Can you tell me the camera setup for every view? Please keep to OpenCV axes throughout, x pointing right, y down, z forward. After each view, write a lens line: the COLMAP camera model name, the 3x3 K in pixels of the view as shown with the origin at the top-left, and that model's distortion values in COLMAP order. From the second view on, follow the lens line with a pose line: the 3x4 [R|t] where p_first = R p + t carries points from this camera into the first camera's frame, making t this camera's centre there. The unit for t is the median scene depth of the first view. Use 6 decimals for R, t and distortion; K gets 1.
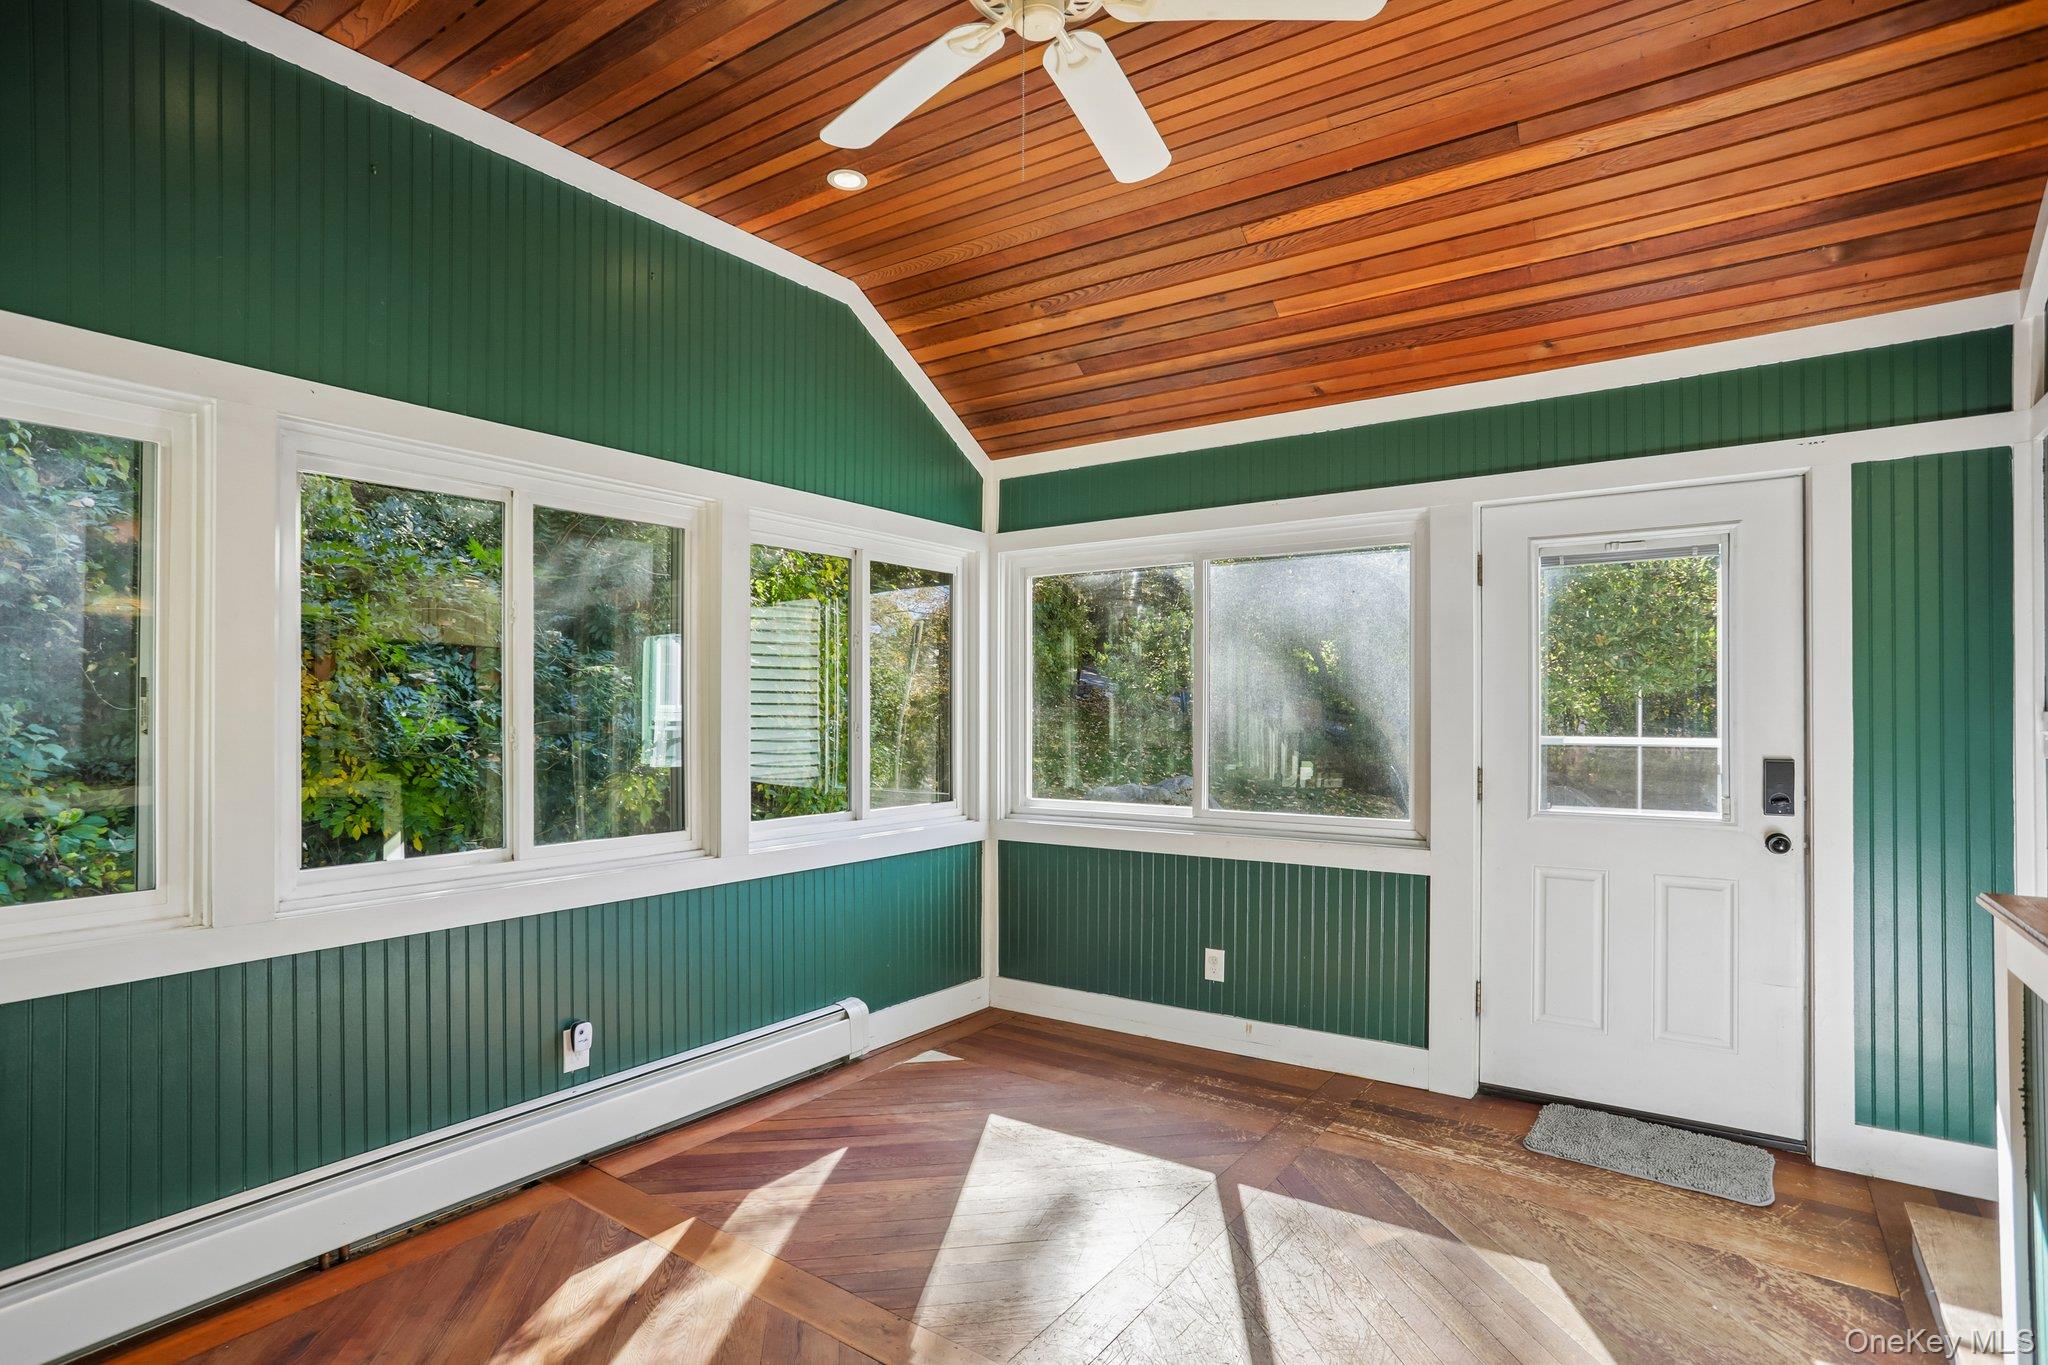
lens RADIAL K [[1011.6, 0, 1024.6], [0, 1011.6, 701.0], [0, 0, 1]] dist [-0.077831, 0.044643]
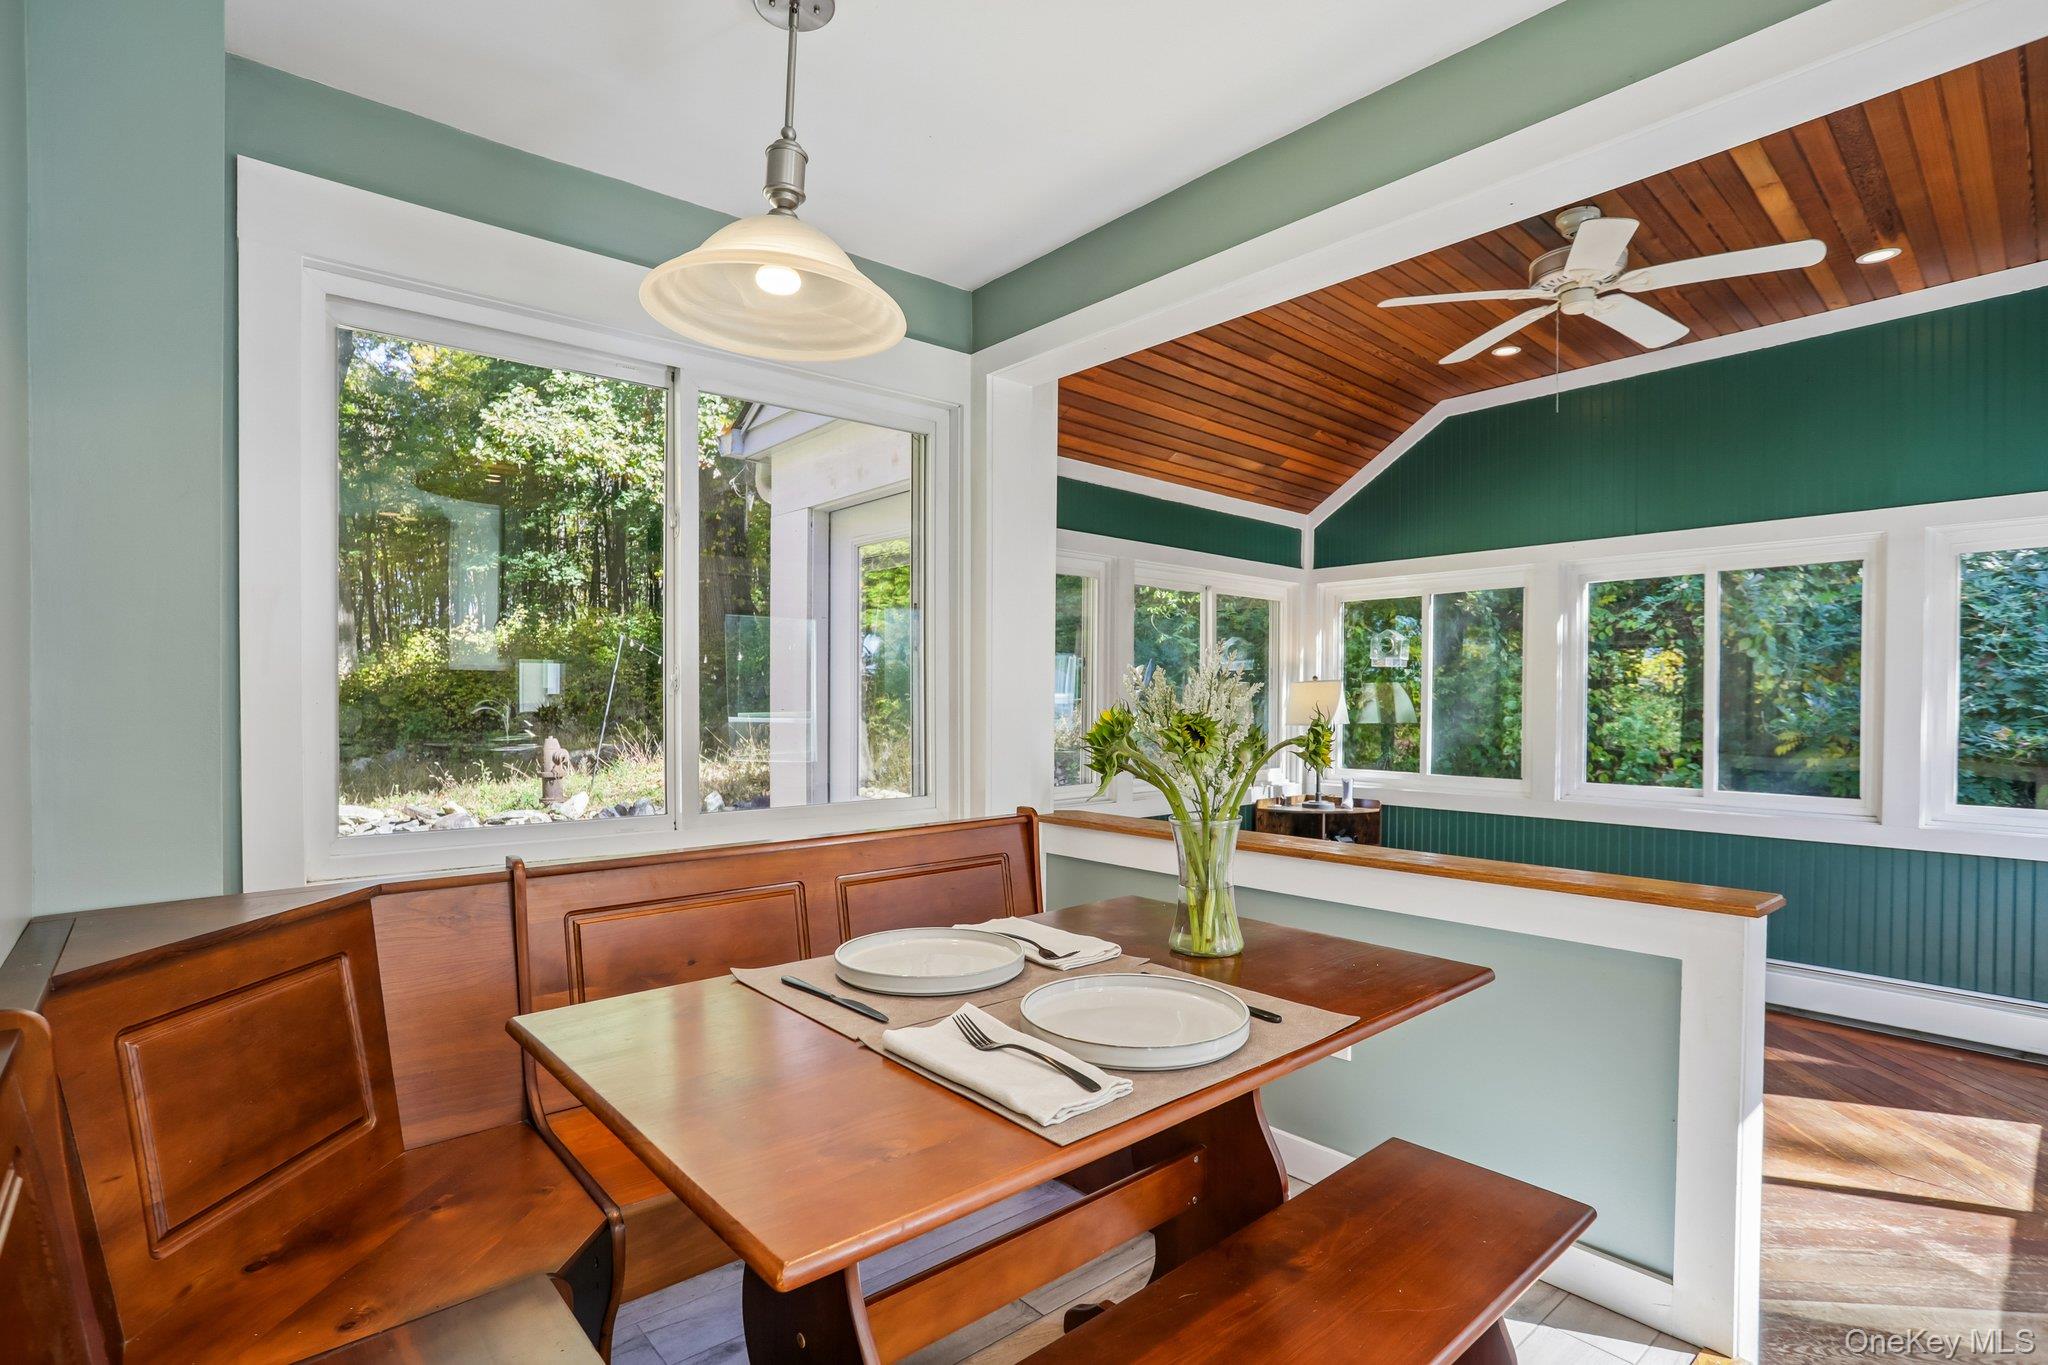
lens RADIAL K [[1014.0, 0, 1026.2], [0, 1014.0, 712.3], [0, 0, 1]] dist [-0.066443, 0.031465]
pose [[-0.234730, 0.006826, -0.972037, 1.302481], [0.003957, 0.999974, 0.006067, 0.008369], [0.972053, -0.002422, -0.234751, 0.316879]]
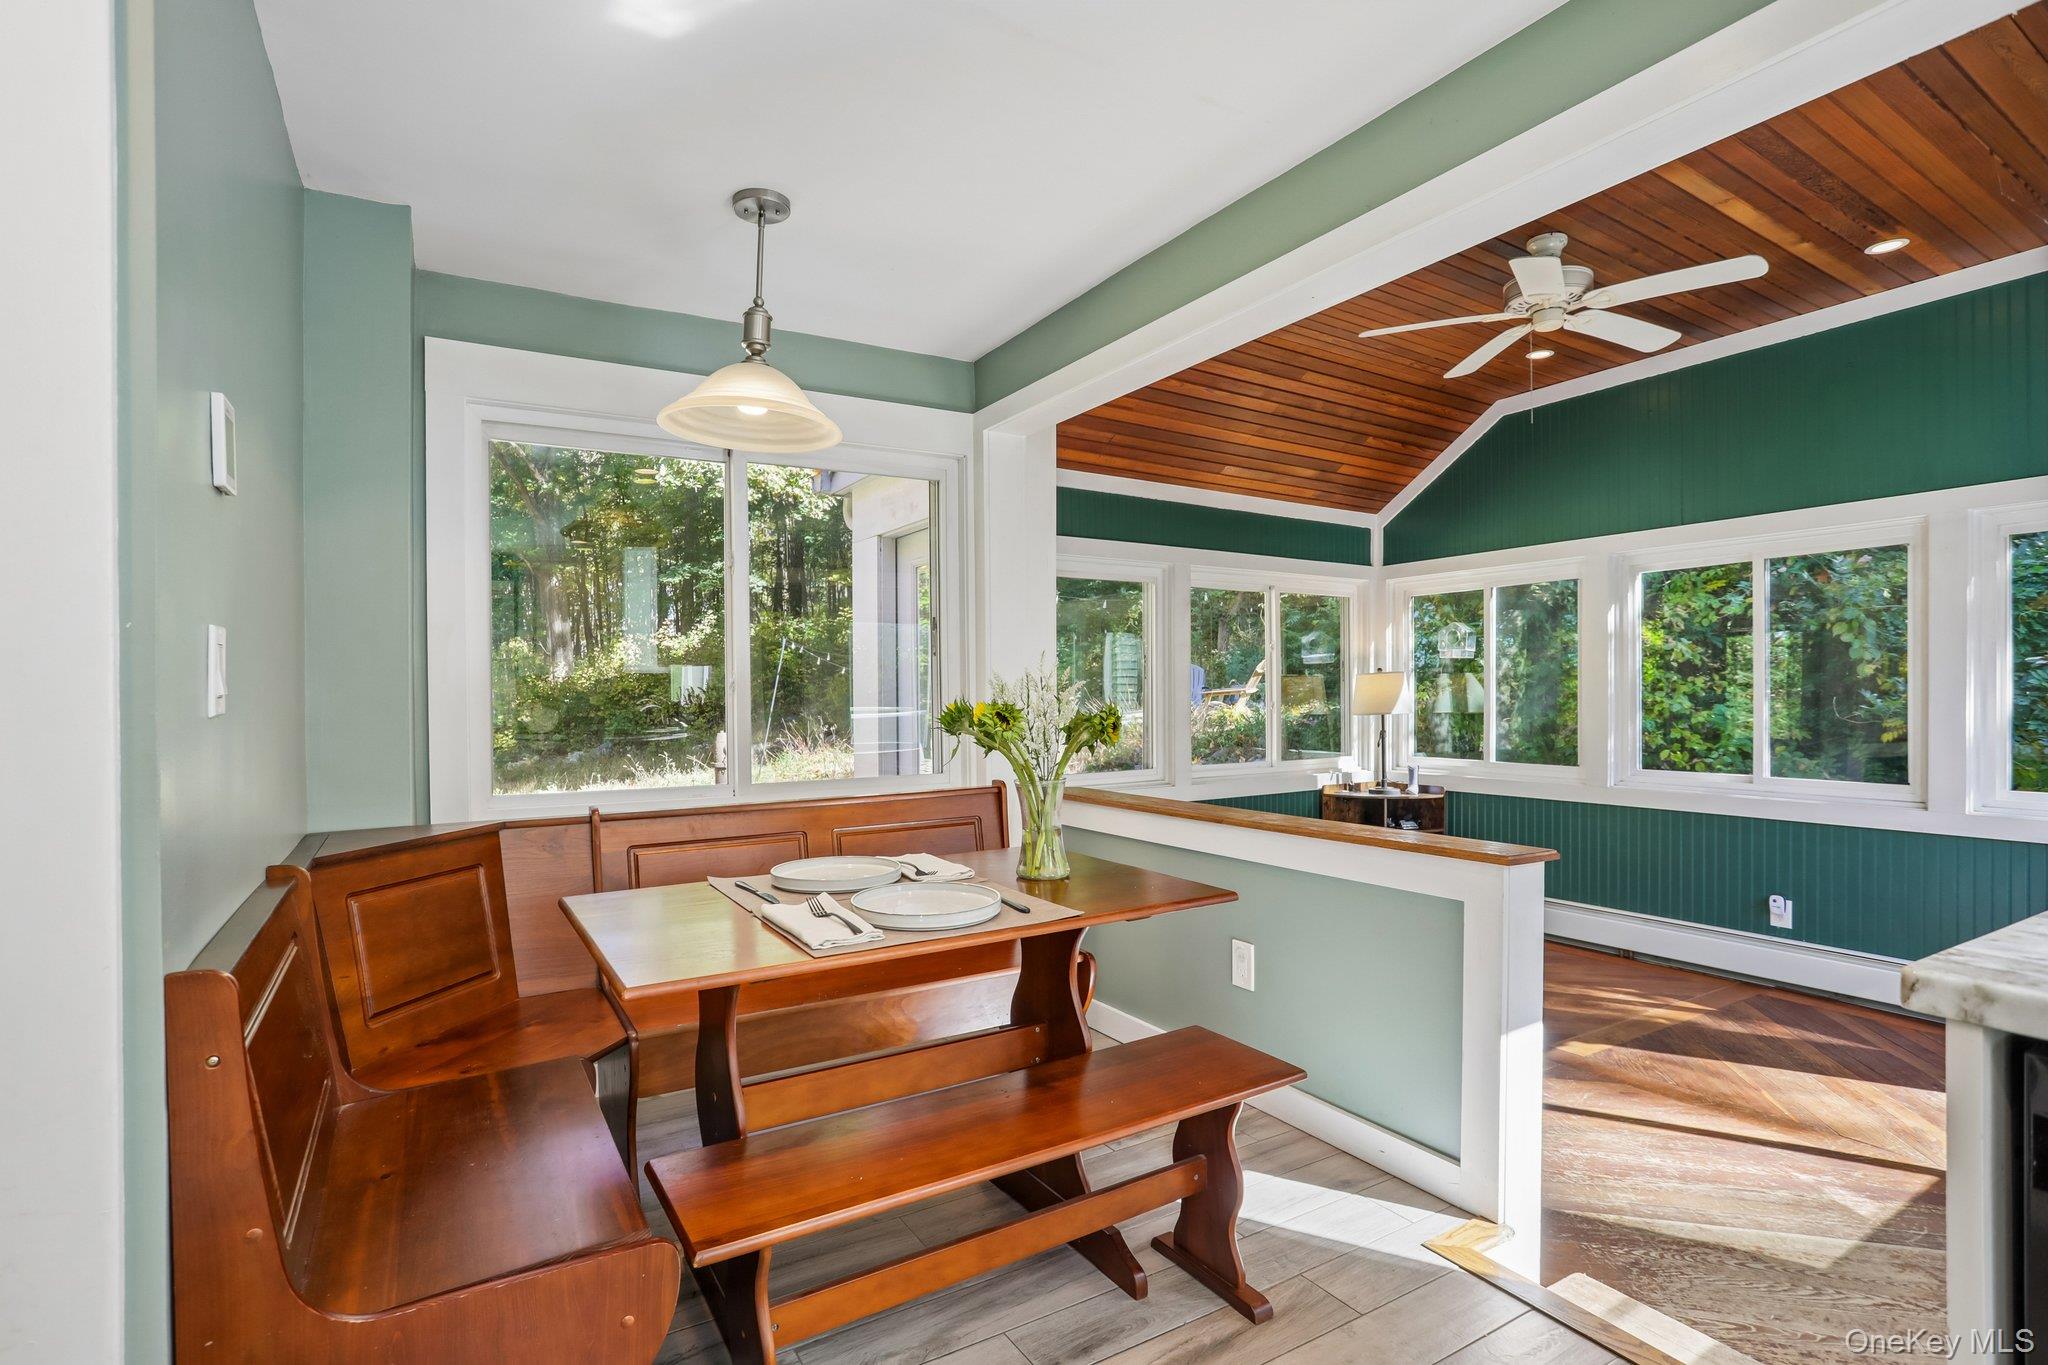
lens RADIAL K [[1011.6, 0, 1024.6], [0, 1011.6, 701.0], [0, 0, 1]] dist [-0.077831, 0.044643]
pose [[-0.399965, 0.004563, -0.916519, 1.435279], [0.013606, 0.999907, -0.000960, 0.011068], [0.916430, -0.012854, -0.399989, 0.560472]]
